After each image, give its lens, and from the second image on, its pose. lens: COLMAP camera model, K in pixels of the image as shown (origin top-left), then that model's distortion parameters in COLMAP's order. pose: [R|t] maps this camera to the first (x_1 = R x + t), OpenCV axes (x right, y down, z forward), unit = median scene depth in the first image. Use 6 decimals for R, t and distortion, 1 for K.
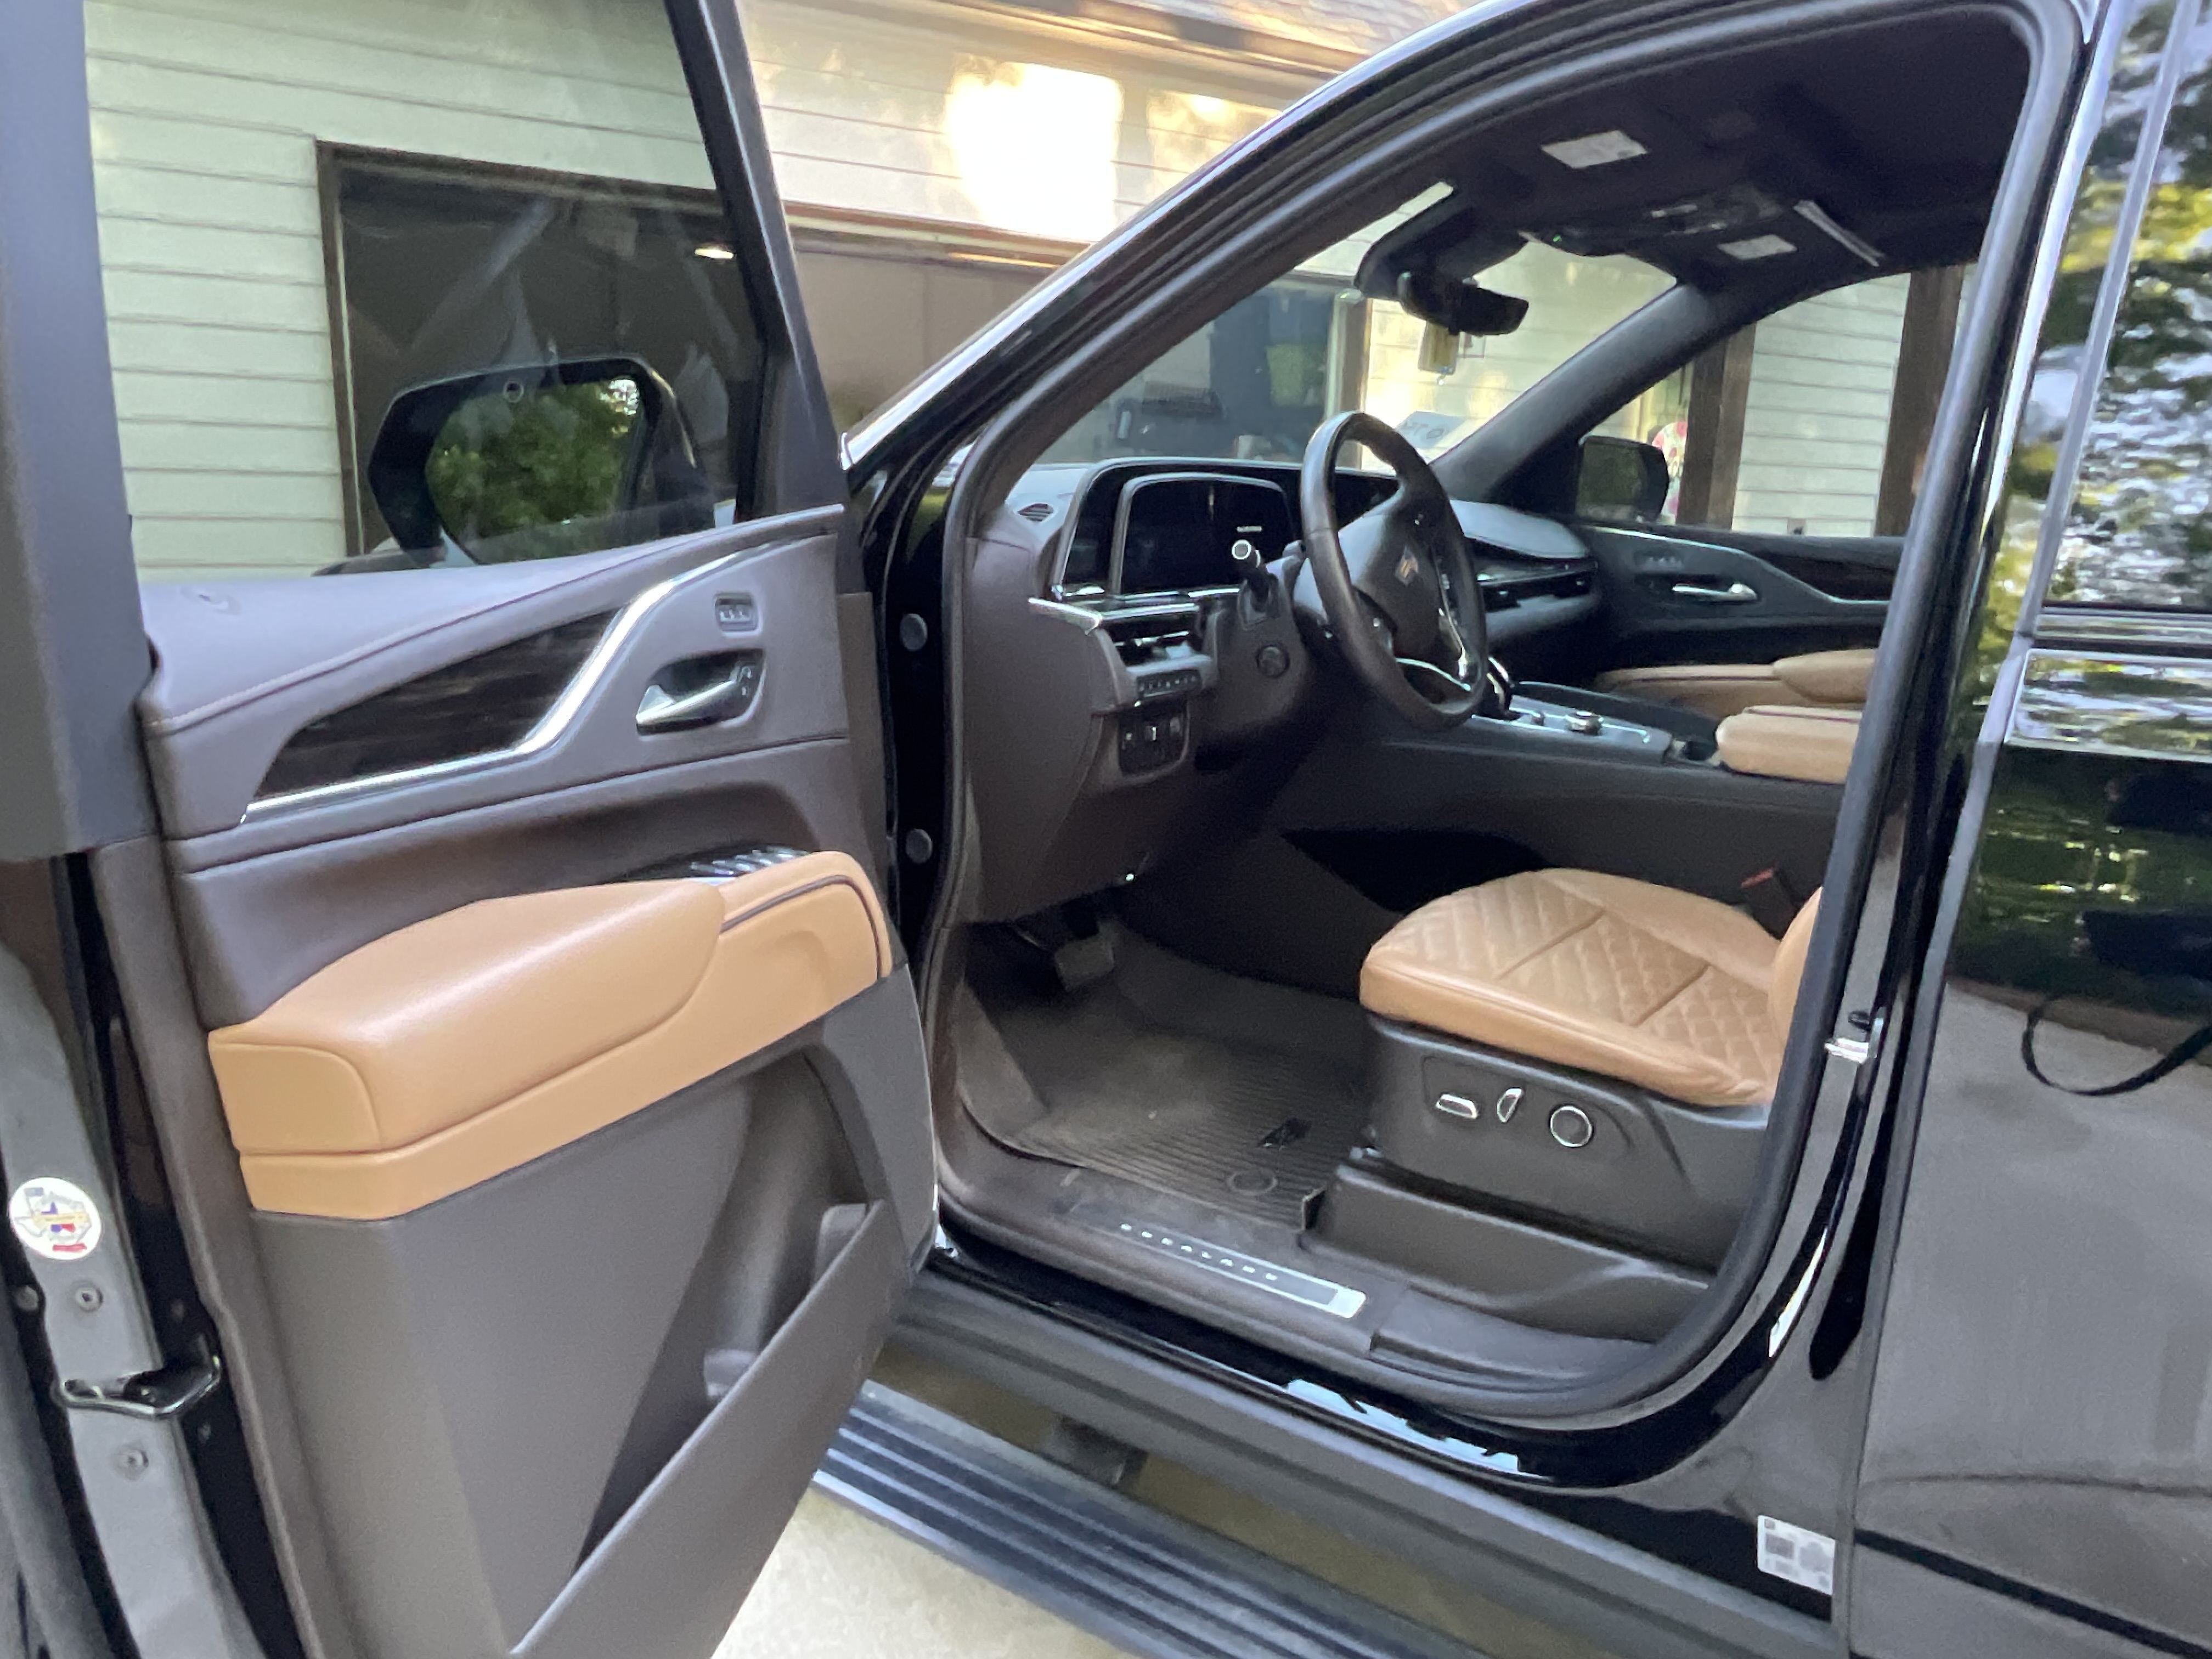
lens RADIAL K [[1514.7, 0, 1109.5], [0, 1514.7, 831.5], [0, 0, 1]] dist [-0.006421, -0.004838]
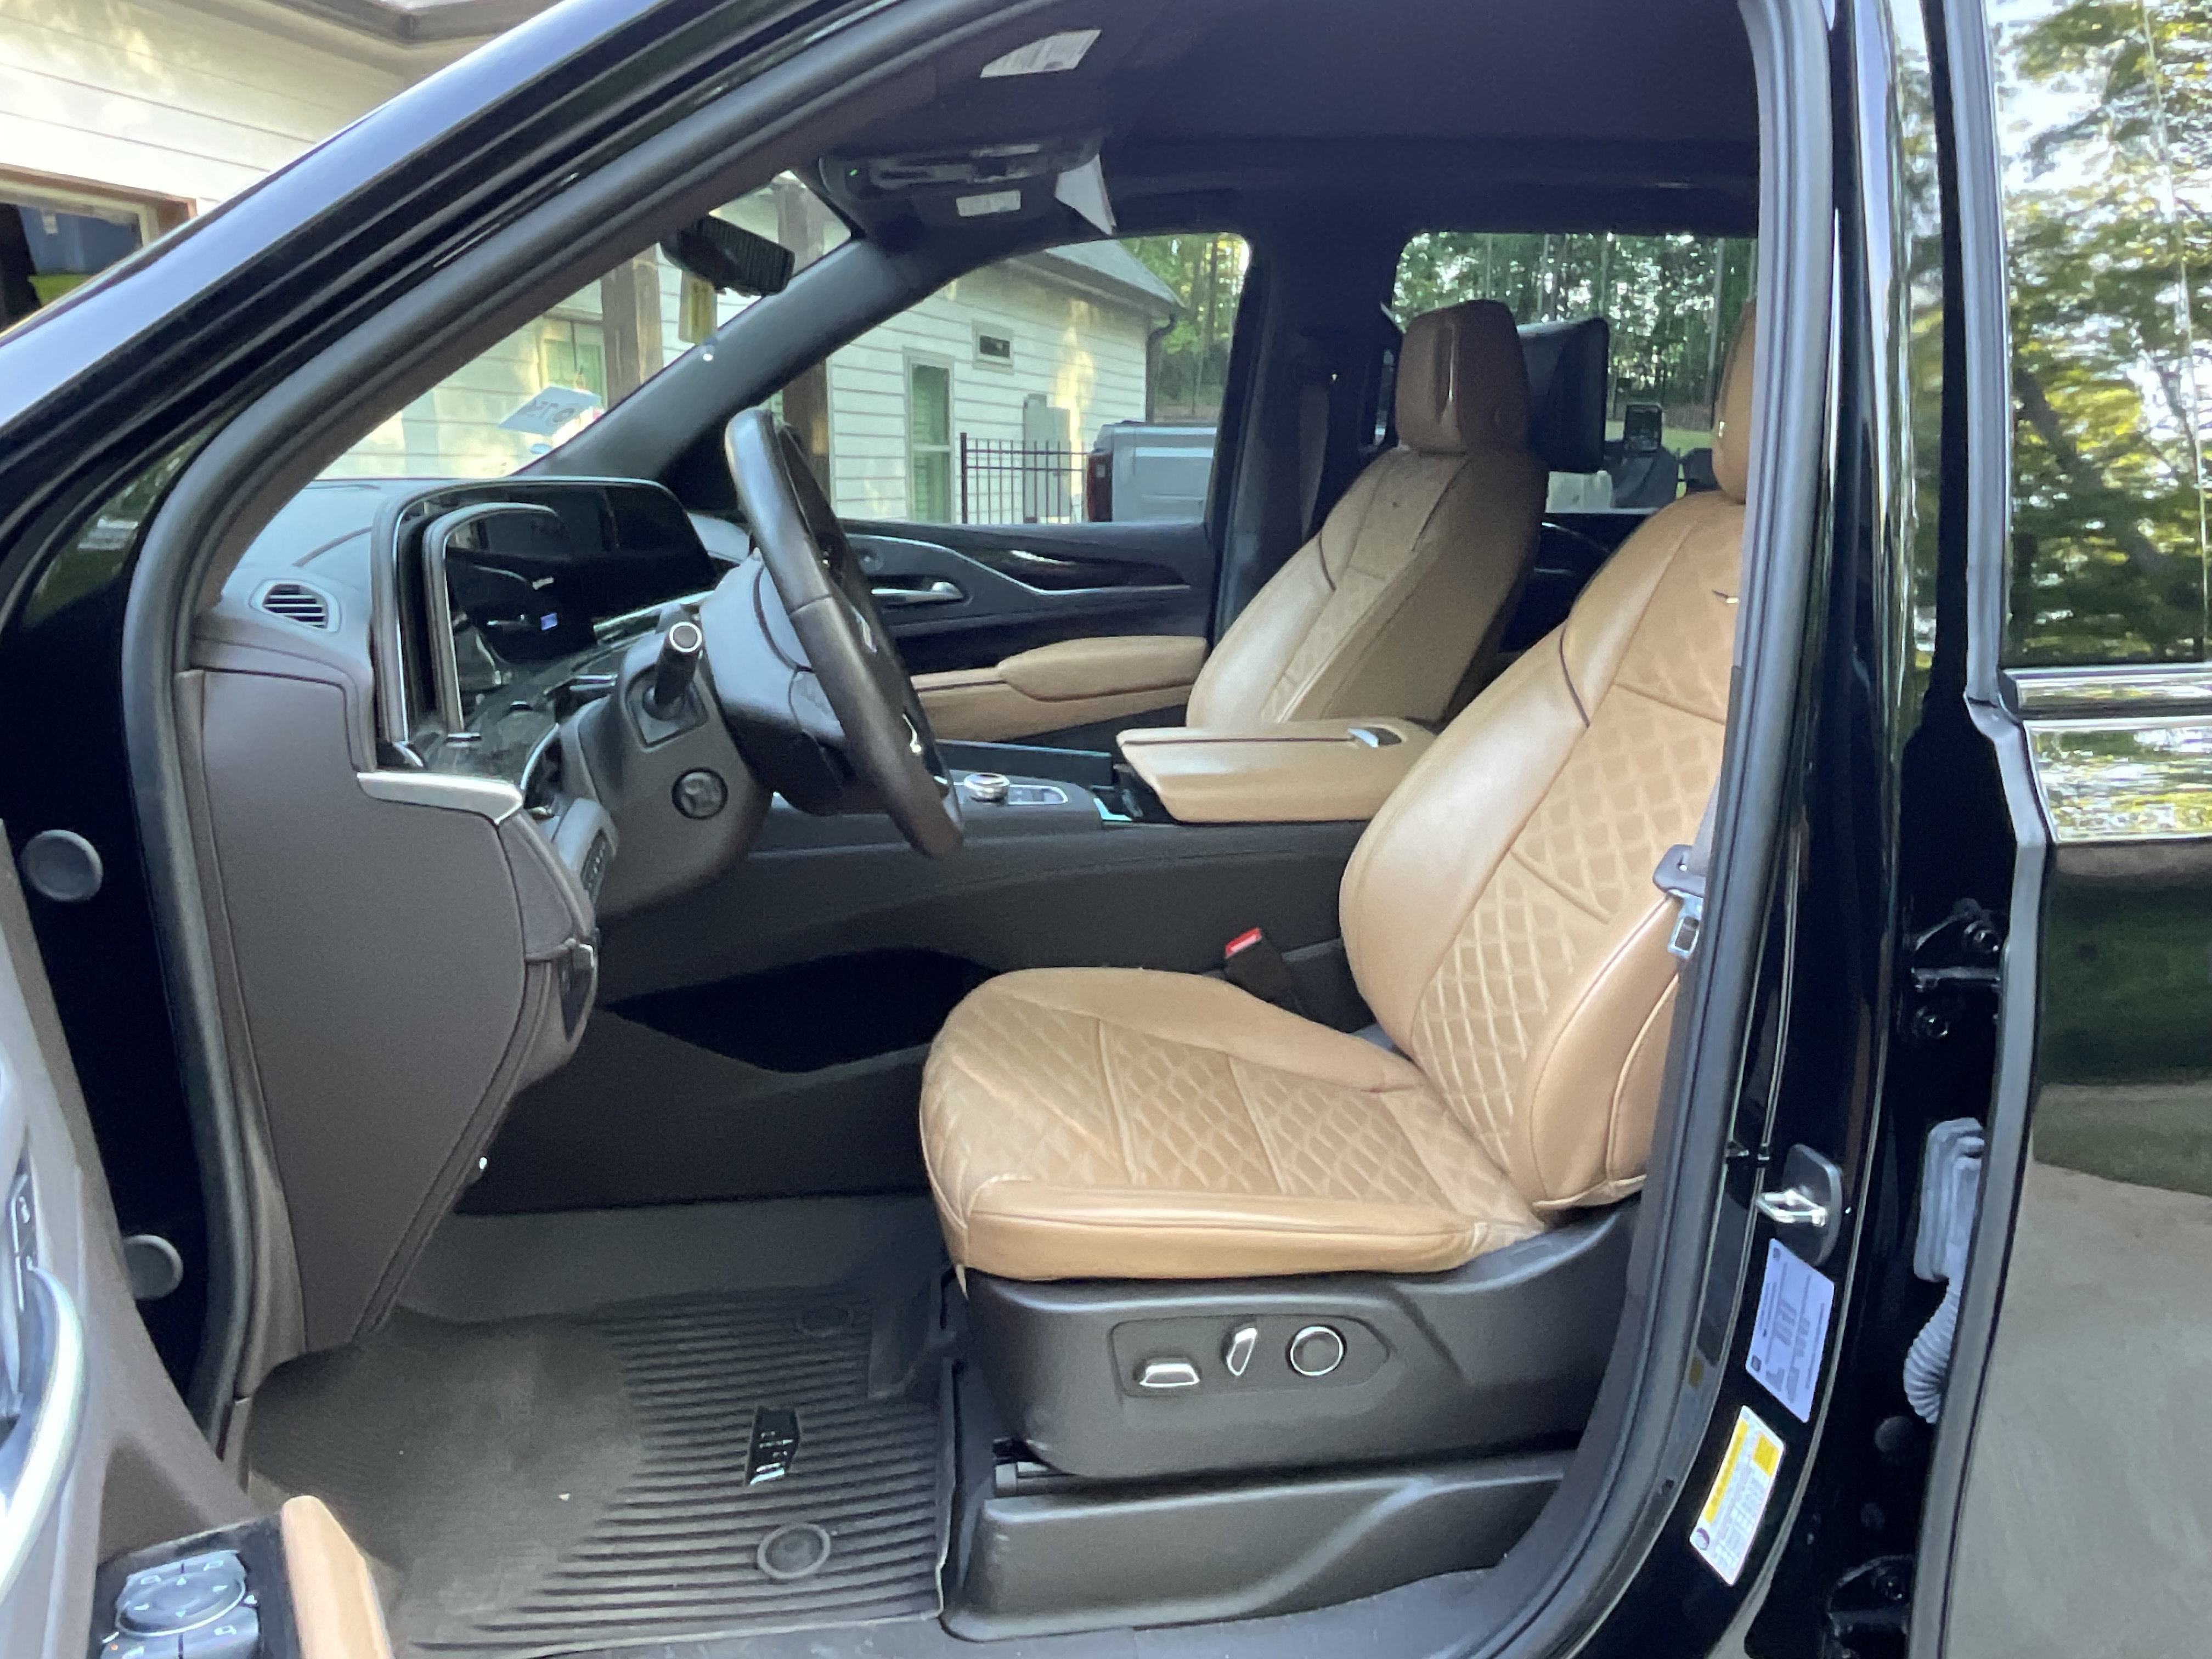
lens RADIAL K [[1514.7, 0, 1110.2], [0, 1514.7, 832.4], [0, 0, 1]] dist [-0.006421, -0.004838]
pose [[0.742590, -0.184934, 0.643707, -0.193966], [0.165899, 0.981960, 0.090728, -0.133898], [-0.648874, 0.039416, 0.759875, 0.415894]]
